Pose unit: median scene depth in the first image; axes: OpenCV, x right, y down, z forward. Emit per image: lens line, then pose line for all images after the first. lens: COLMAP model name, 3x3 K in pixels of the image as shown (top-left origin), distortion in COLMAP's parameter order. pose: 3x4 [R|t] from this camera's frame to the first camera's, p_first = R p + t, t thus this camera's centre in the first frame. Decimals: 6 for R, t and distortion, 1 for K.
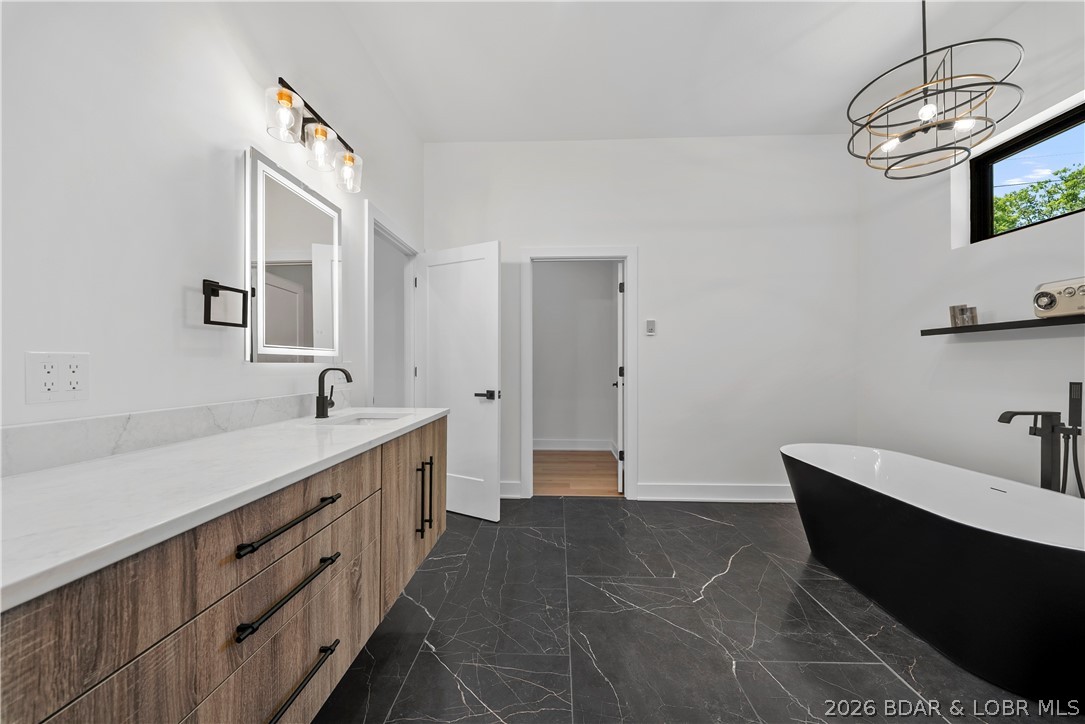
lens RADIAL K [[395.7, 0, 542.5], [0, 395.7, 362.0], [0, 0, 1]] dist [0.000348, 0.000036]
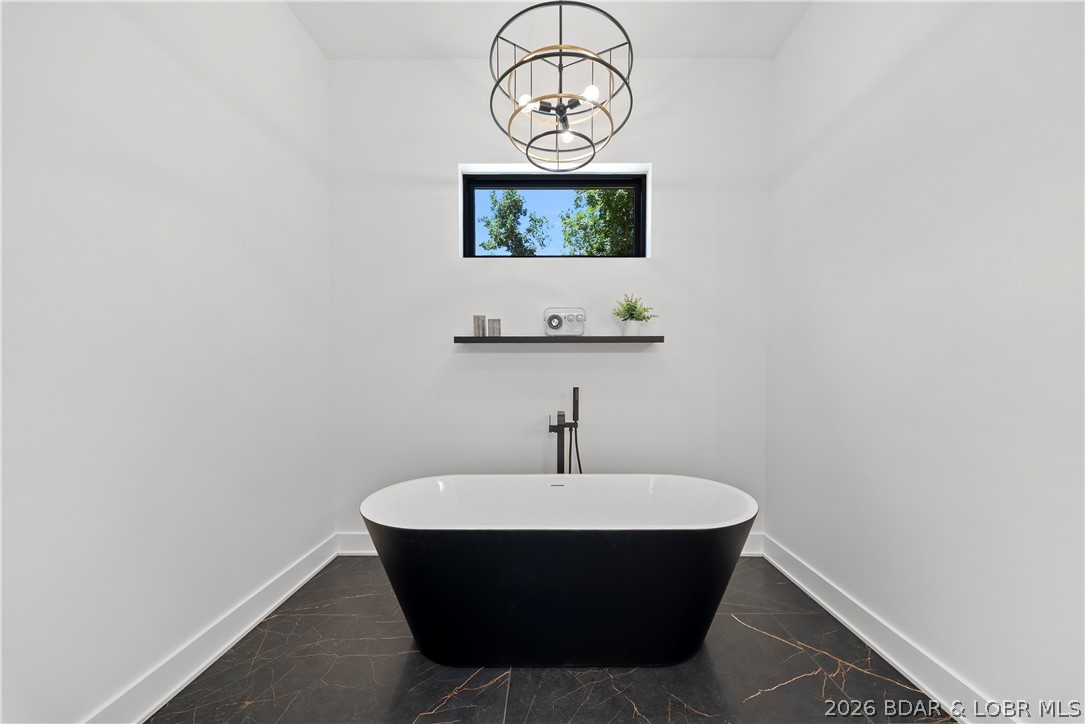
lens RADIAL K [[391.4, 0, 543.0], [0, 391.4, 381.6], [0, 0, 1]] dist [-0.000129, -0.000008]
pose [[-0.039381, -0.015568, 0.999103, 0.063460], [-0.004744, 0.999870, 0.015393, 0.015907], [-0.999213, -0.004134, -0.039450, 1.424190]]
